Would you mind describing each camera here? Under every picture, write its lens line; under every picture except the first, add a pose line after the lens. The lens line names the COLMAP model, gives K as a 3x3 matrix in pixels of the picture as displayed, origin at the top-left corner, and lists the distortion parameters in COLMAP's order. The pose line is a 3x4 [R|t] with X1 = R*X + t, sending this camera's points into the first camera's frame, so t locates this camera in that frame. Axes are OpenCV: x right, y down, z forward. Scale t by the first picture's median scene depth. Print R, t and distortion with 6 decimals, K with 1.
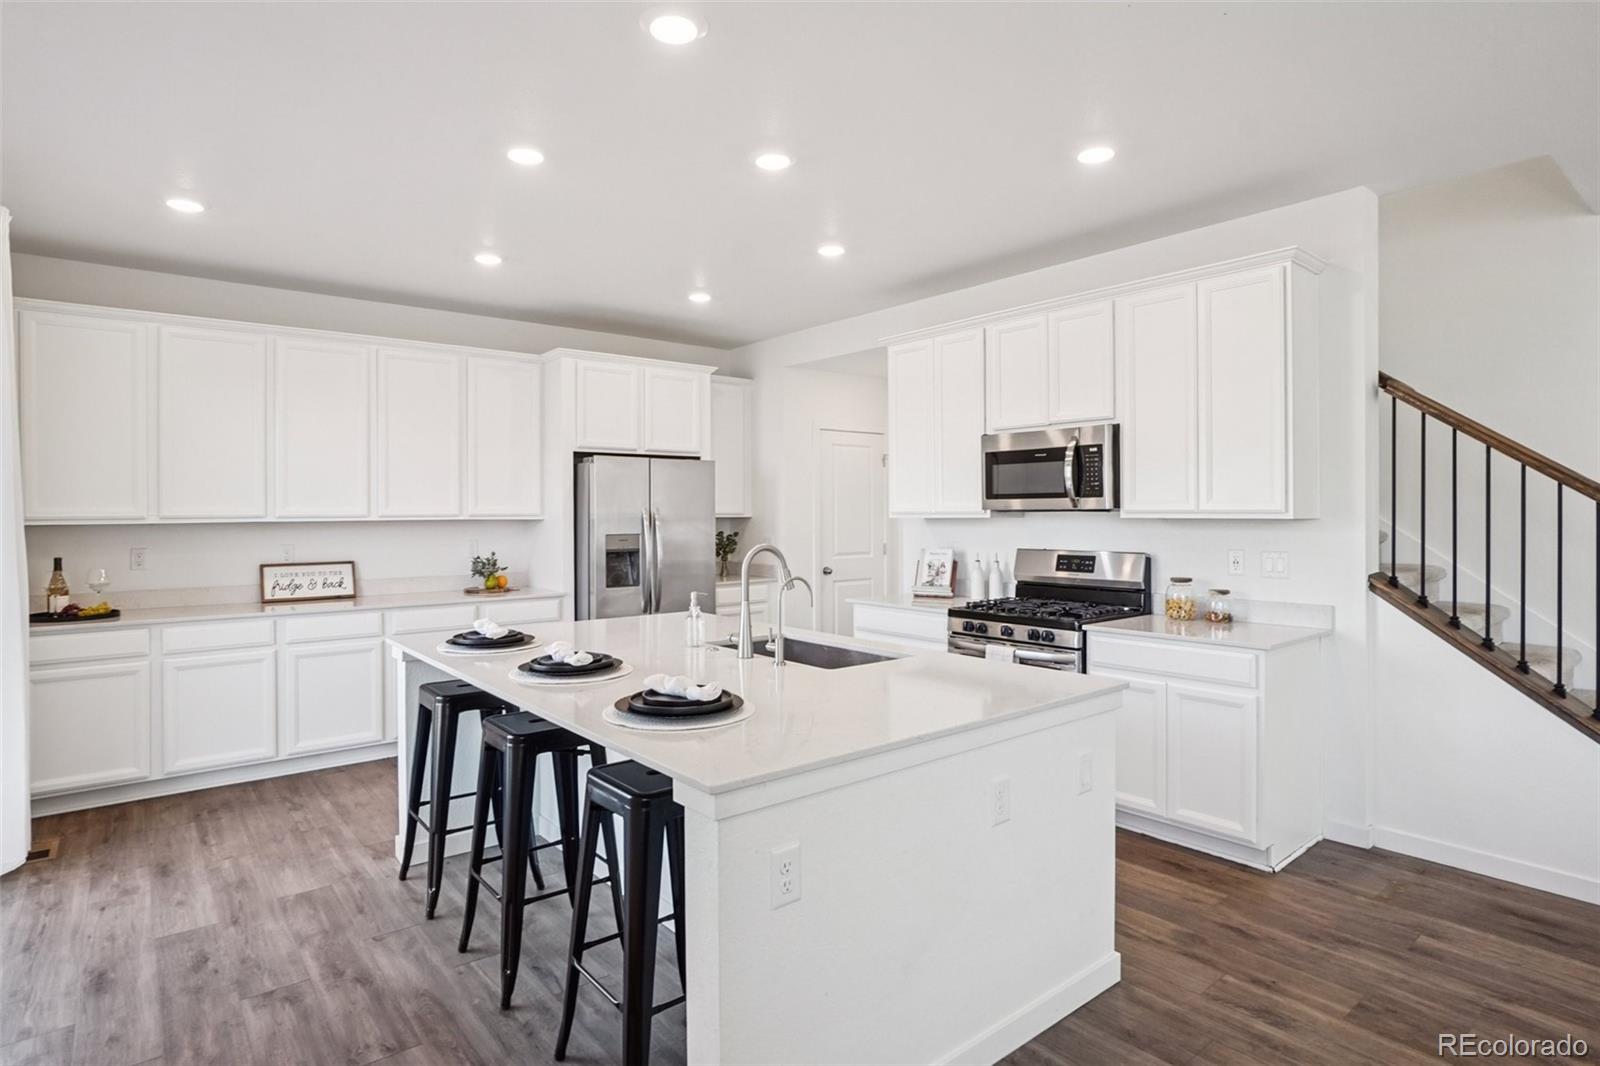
lens RADIAL K [[837.8, 0, 804.4], [0, 837.8, 521.2], [0, 0, 1]] dist [0.001002, 0.001663]
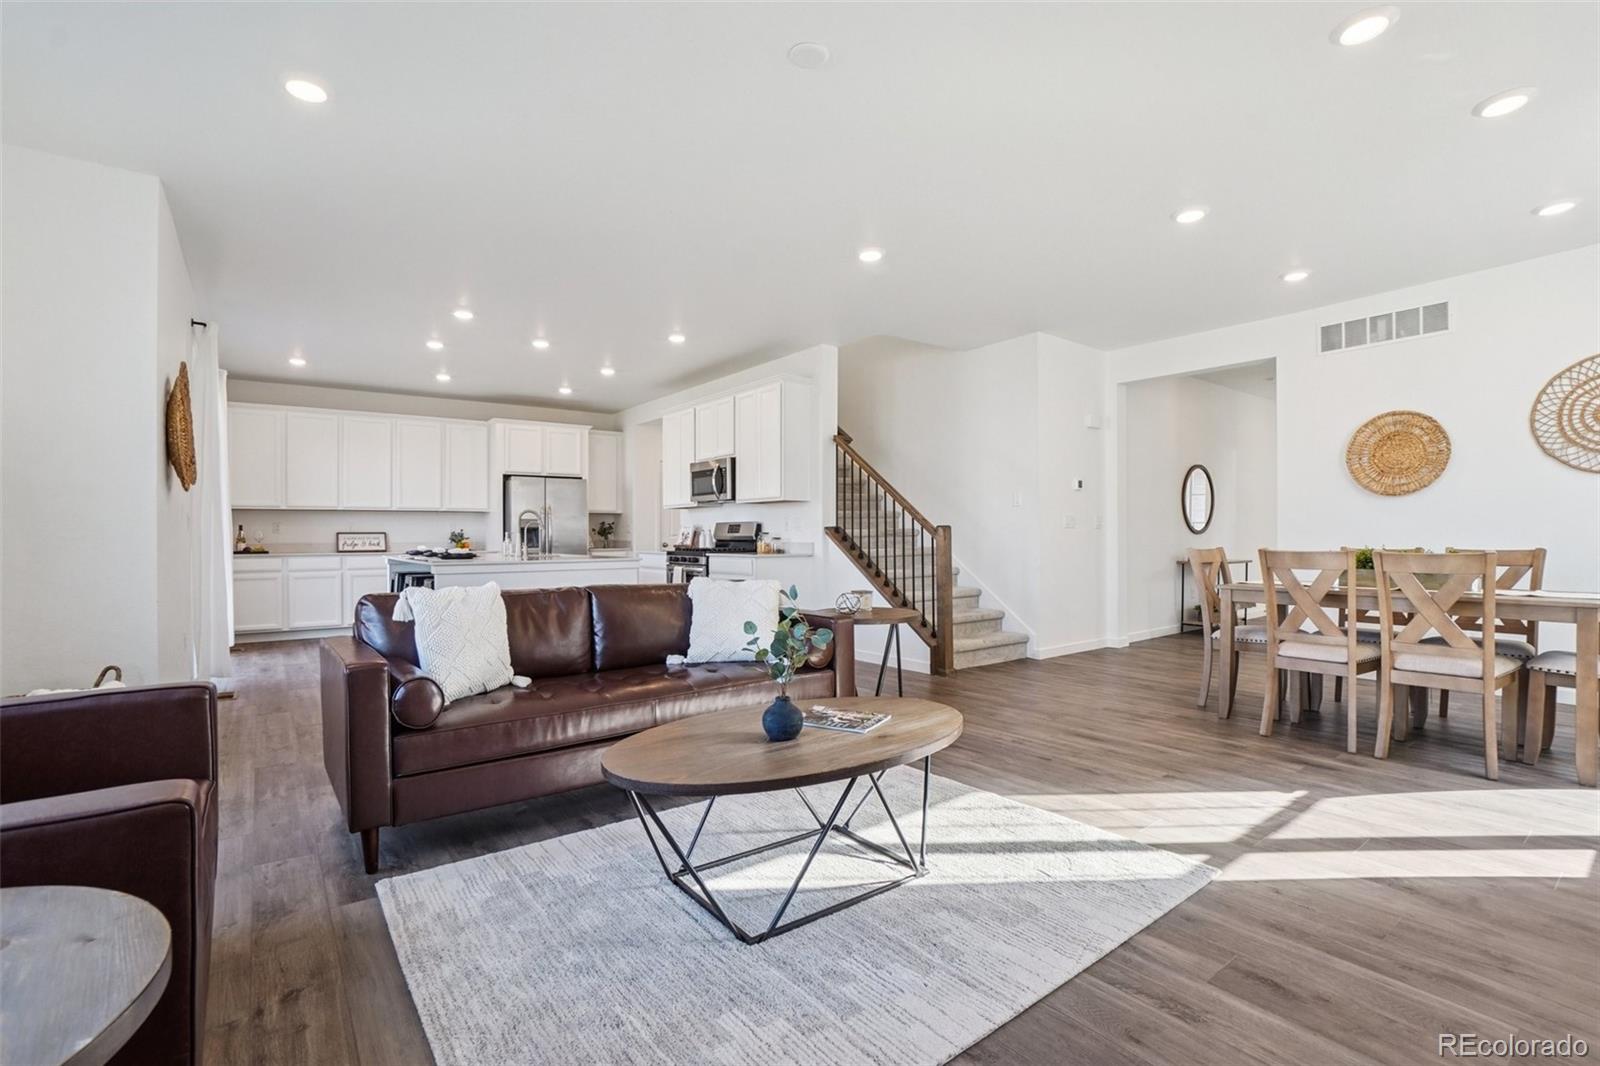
lens RADIAL K [[714.1, 0, 763.5], [0, 714.1, 536.5], [0, 0, 1]] dist [-0.003477, 0.023208]
pose [[0.997314, -0.001540, -0.073223, 0.518243], [0.001360, 0.999996, -0.002499, 0.073600], [0.073226, 0.002392, 0.997312, -0.657564]]
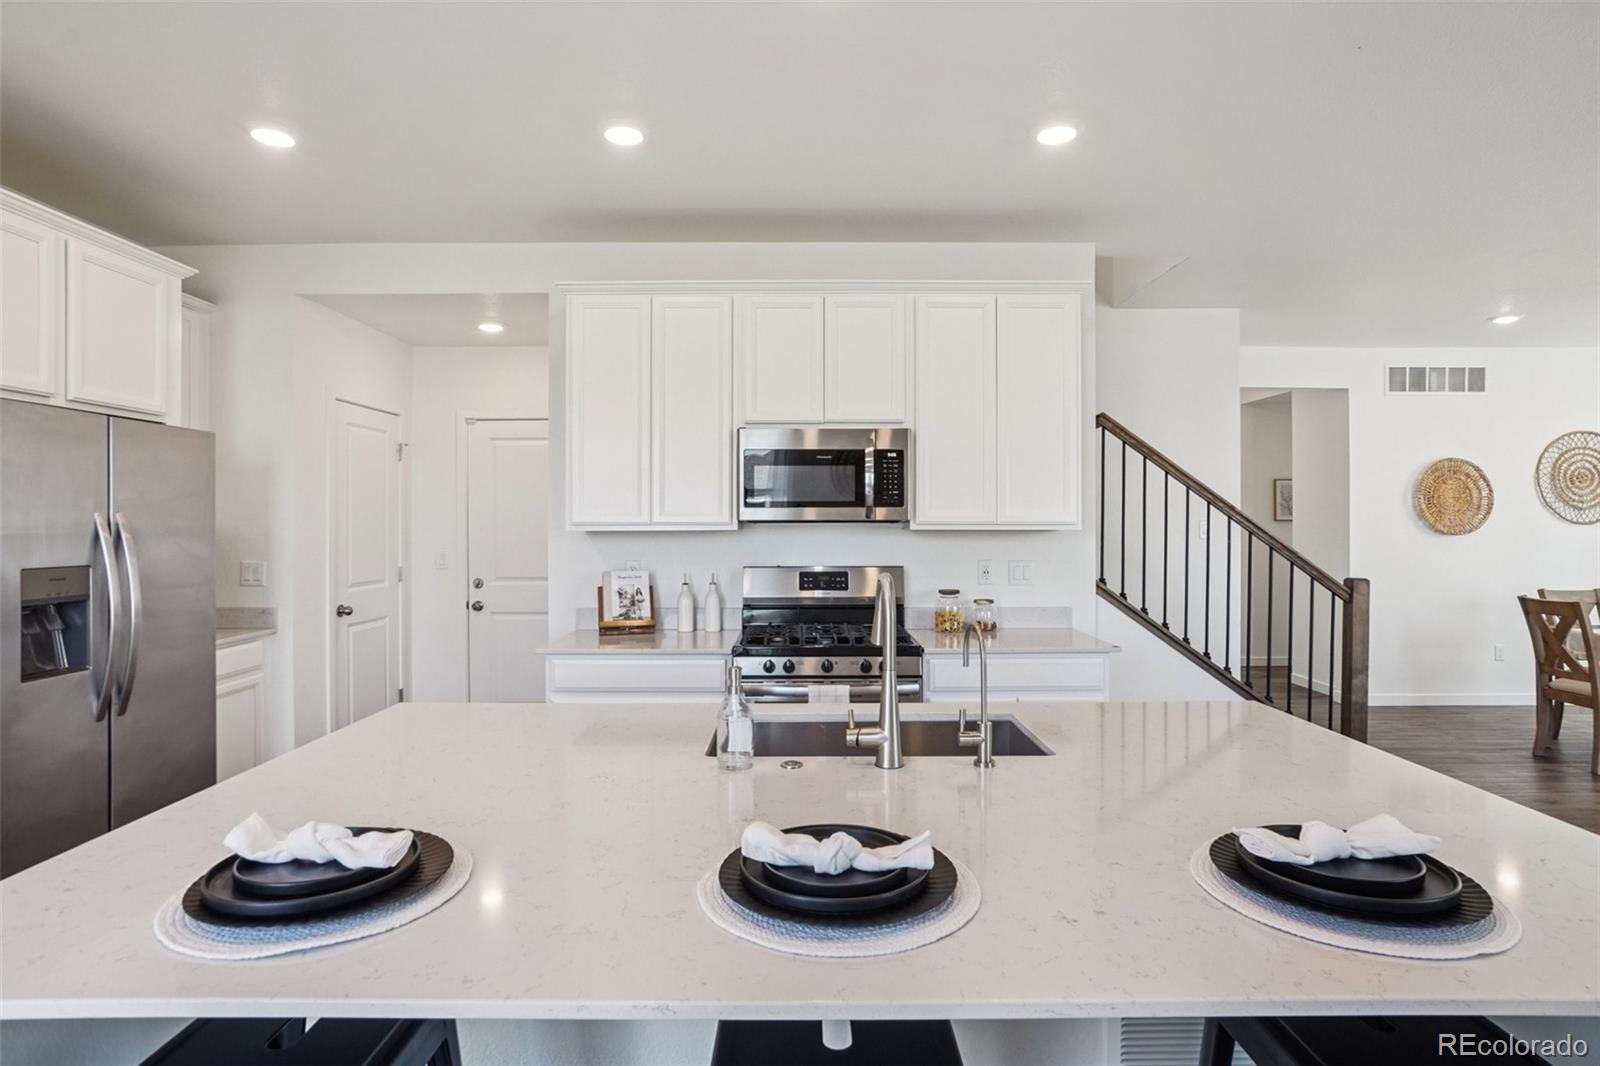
lens RADIAL K [[837.8, 0, 804.4], [0, 837.8, 521.2], [0, 0, 1]] dist [0.001002, 0.001663]
pose [[0.645071, 0.005779, 0.764101, -0.379141], [0.006169, 0.999899, -0.012771, -0.001994], [-0.764098, 0.012951, 0.644971, 0.444220]]
